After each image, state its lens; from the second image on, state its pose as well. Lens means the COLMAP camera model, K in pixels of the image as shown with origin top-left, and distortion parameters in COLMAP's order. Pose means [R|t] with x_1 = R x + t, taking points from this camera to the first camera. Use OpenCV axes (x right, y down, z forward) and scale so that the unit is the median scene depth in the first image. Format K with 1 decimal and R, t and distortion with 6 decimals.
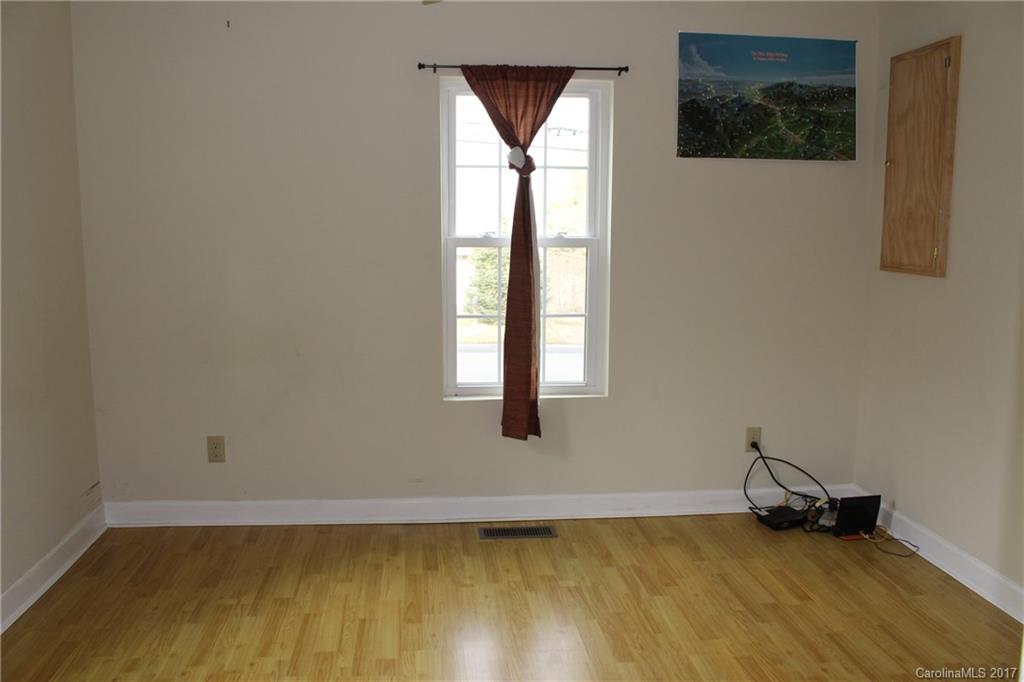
lens RADIAL K [[845.9, 0, 512.0], [0, 845.9, 341.0], [0, 0, 1]] dist [-0.157342, 0.122619]
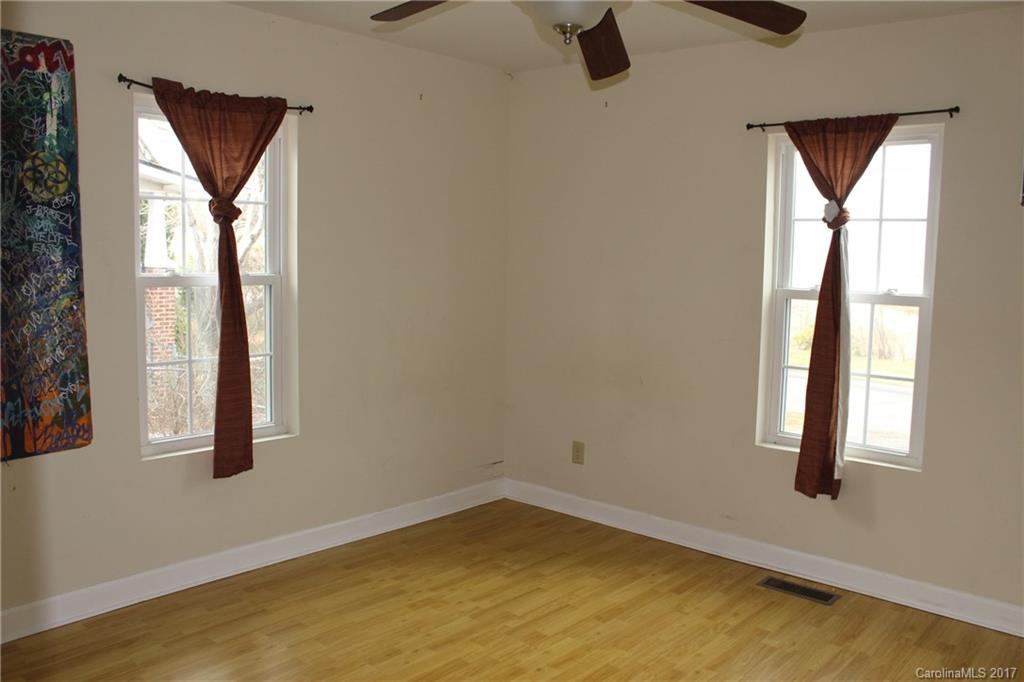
lens RADIAL K [[845.9, 0, 512.0], [0, 845.9, 341.0], [0, 0, 1]] dist [-0.157342, 0.122619]
pose [[0.676249, 0.086140, -0.731619, 0.476058], [-0.121411, 0.992591, 0.004645, -0.025920], [0.726599, 0.085685, 0.681698, 0.079308]]
